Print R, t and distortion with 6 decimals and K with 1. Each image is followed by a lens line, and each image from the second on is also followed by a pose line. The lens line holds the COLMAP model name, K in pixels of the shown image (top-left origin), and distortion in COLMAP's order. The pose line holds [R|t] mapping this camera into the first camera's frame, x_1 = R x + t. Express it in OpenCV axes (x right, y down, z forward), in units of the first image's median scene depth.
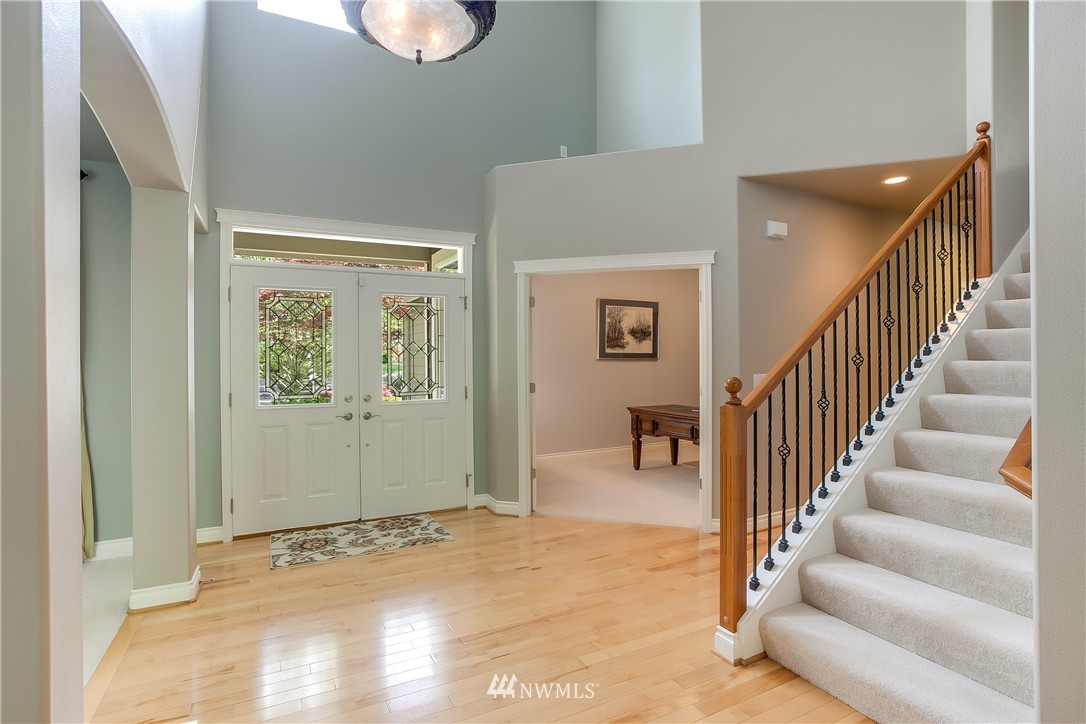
lens RADIAL K [[522.7, 0, 543.0], [0, 522.7, 360.5], [0, 0, 1]] dist [-0.017988, 0.004445]
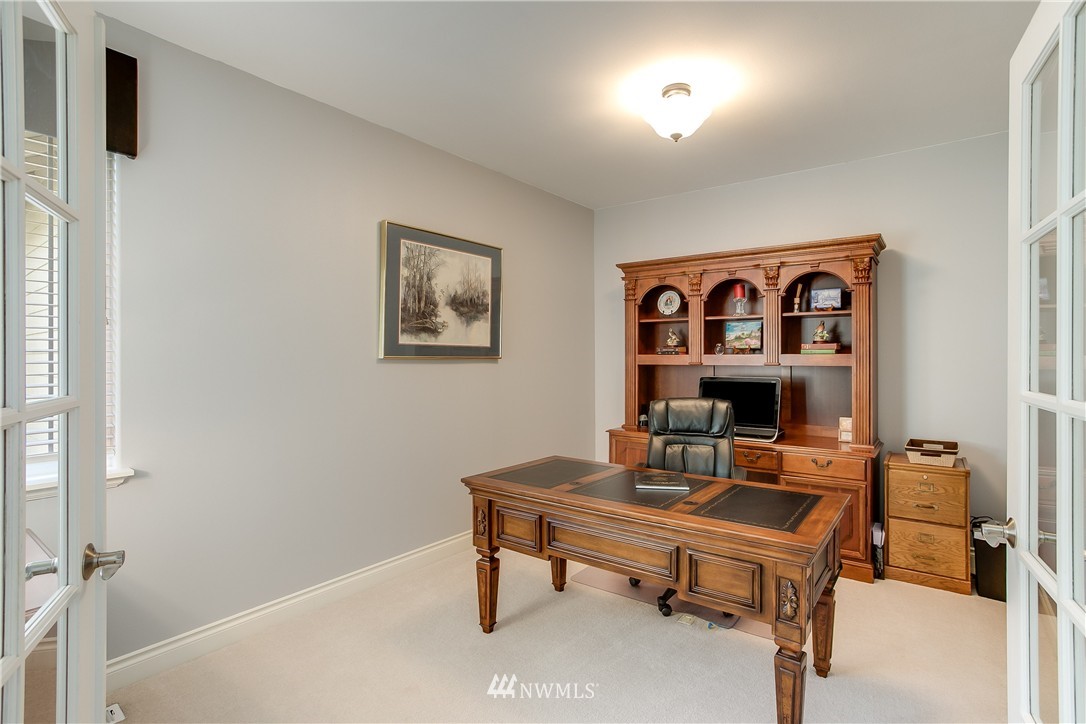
lens RADIAL K [[522.7, 0, 546.0], [0, 522.7, 356.4], [0, 0, 1]] dist [-0.017988, 0.004445]
pose [[0.901147, 0.003493, 0.433499, 0.038480], [-0.003783, 0.999993, -0.000194, -0.004690], [-0.433496, -0.001465, 0.901154, 0.534291]]
